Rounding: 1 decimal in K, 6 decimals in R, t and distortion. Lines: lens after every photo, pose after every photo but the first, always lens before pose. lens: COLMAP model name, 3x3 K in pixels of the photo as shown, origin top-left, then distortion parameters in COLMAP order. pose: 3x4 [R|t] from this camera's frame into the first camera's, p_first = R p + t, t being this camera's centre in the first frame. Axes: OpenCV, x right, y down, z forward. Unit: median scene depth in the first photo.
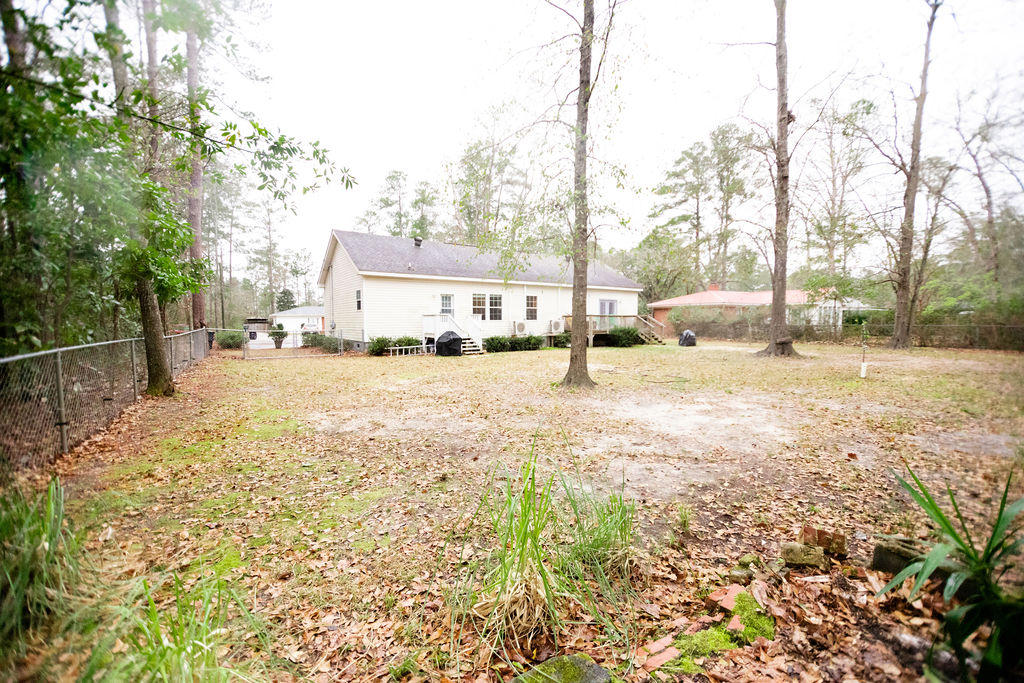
lens RADIAL K [[429.0, 0, 508.3], [0, 429.0, 345.2], [0, 0, 1]] dist [-0.005733, 0.004517]
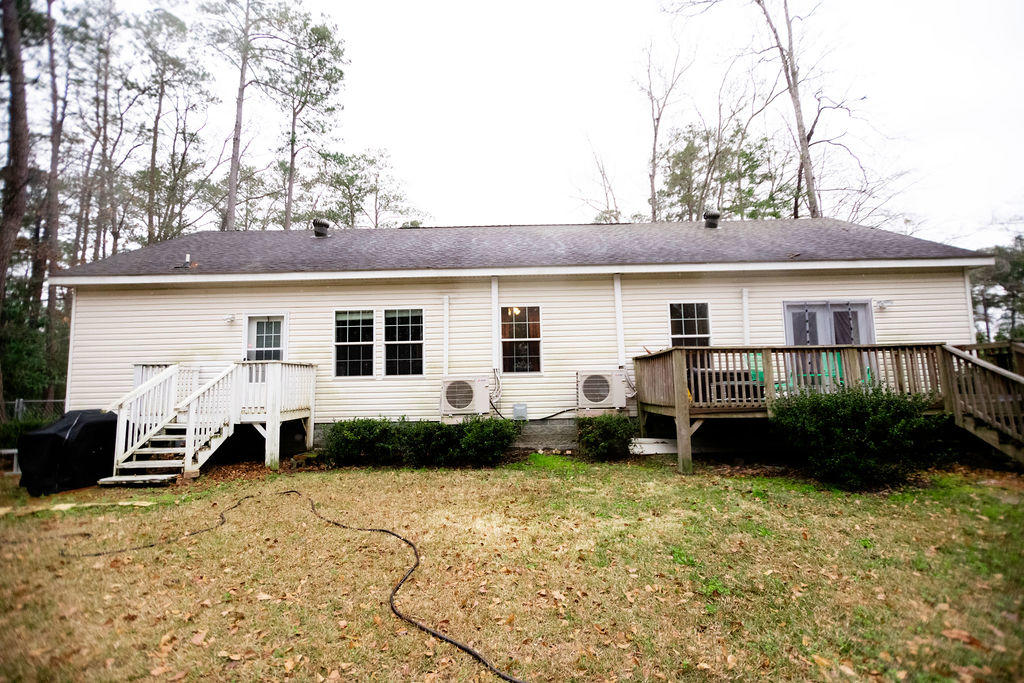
lens RADIAL K [[429.0, 0, 514.2], [0, 429.0, 338.0], [0, 0, 1]] dist [-0.005733, 0.004517]
pose [[0.814020, -0.074111, -0.576089, 0.274688], [-0.015612, 0.988676, -0.149249, -0.035565], [0.580627, 0.130485, 0.803645, 0.744289]]
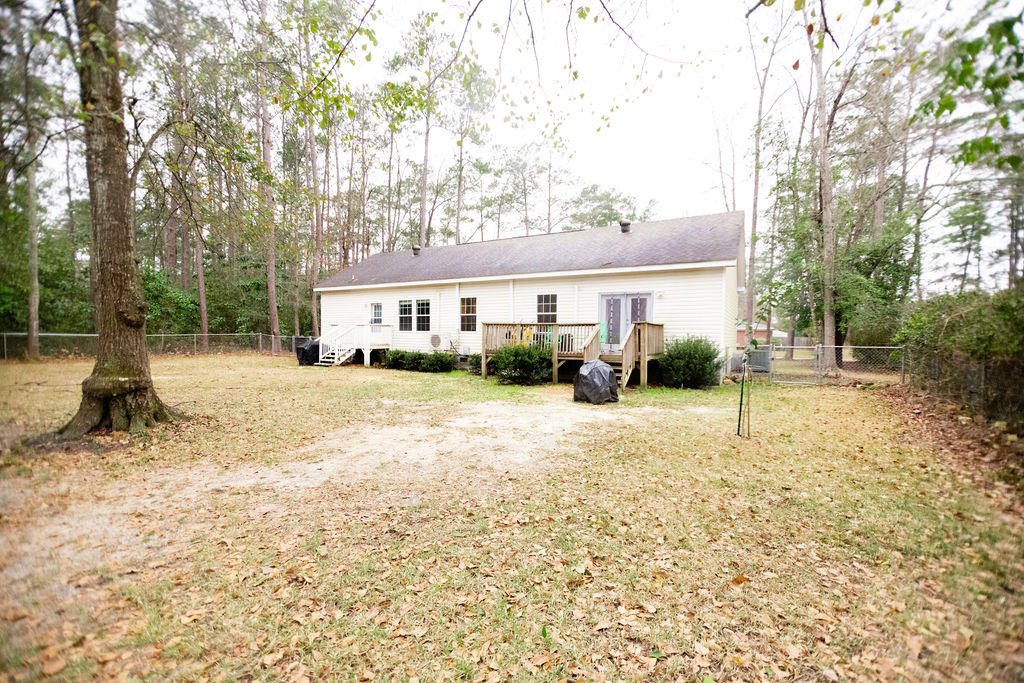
lens RADIAL K [[429.0, 0, 513.9], [0, 429.0, 338.6], [0, 0, 1]] dist [-0.005733, 0.004517]
pose [[0.419779, 0.016574, -0.907475, 0.777536], [-0.065582, 0.997774, -0.012114, -0.045658], [0.905254, 0.064599, 0.419931, 0.815698]]
